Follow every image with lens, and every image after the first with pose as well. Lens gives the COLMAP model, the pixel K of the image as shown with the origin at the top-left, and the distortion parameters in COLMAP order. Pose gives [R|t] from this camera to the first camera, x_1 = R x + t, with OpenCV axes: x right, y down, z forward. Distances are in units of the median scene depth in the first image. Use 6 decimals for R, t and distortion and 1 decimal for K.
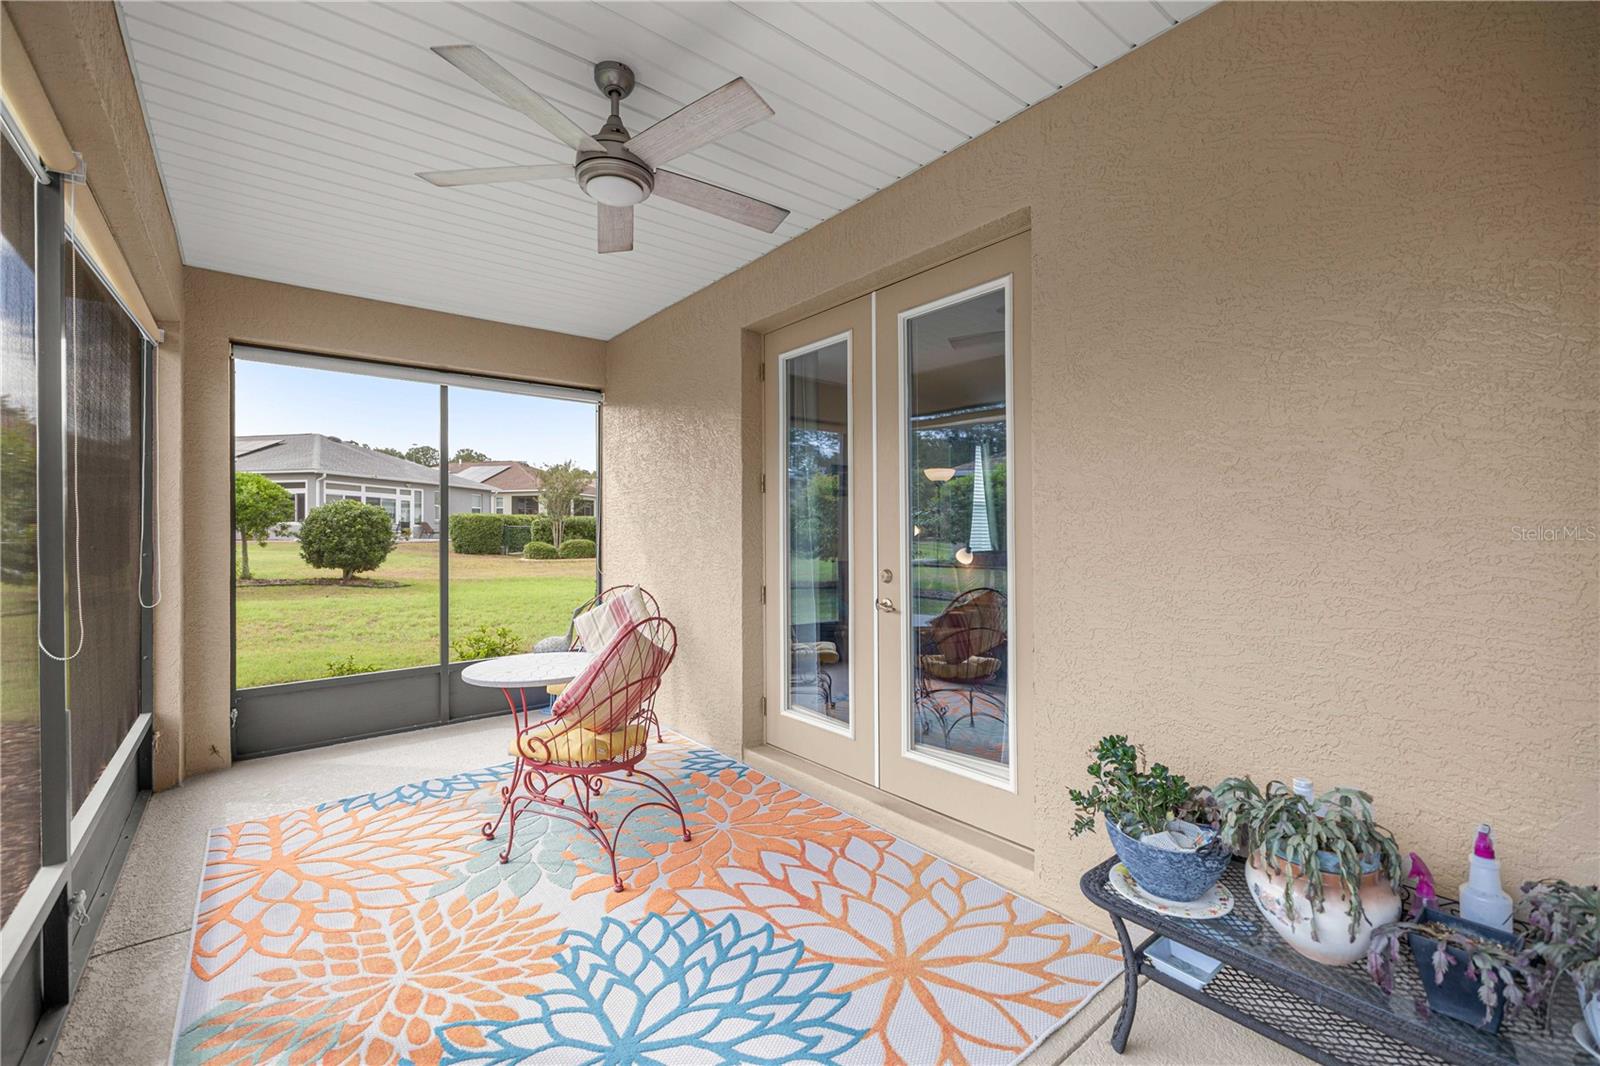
lens RADIAL K [[688.0, 0, 800.0], [0, 688.0, 539.0], [0, 0, 1]] dist [-0.002326, -0.000081]
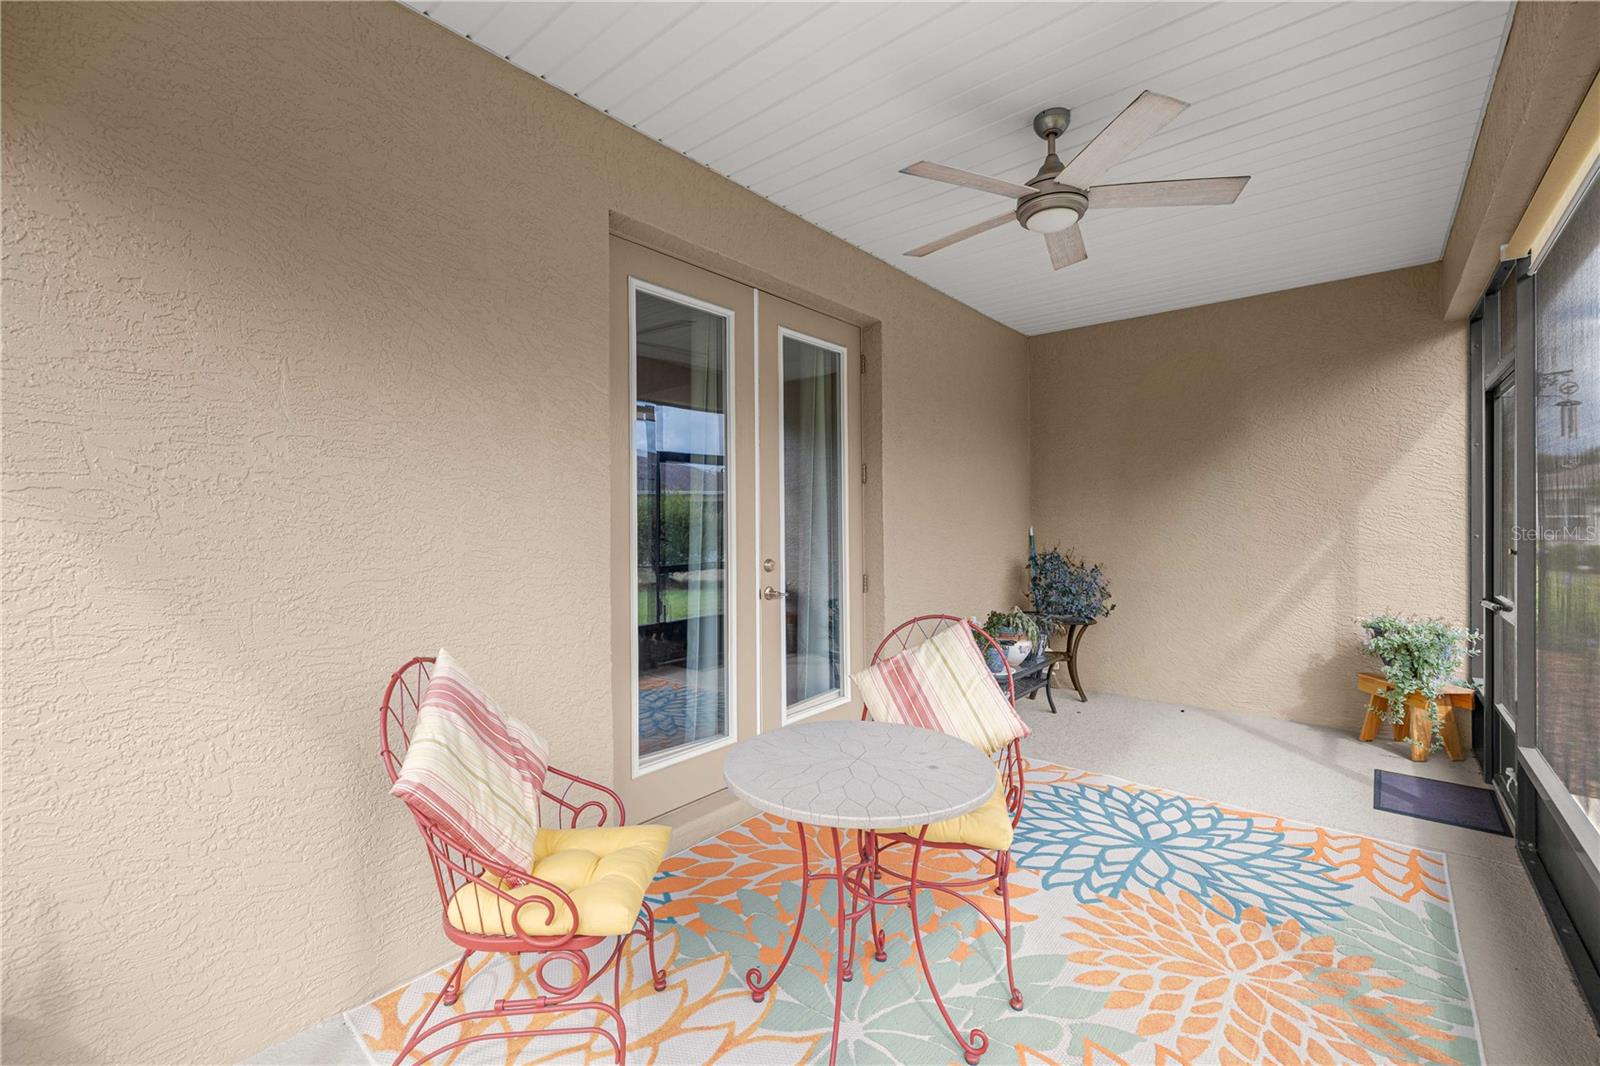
lens RADIAL K [[688.0, 0, 798.1], [0, 688.0, 519.3], [0, 0, 1]] dist [-0.002326, -0.000081]
pose [[-0.204670, 0.011399, 0.978765, -1.403854], [0.021554, 0.999742, -0.007136, -0.011151], [-0.978594, 0.019635, -0.204863, 1.786123]]
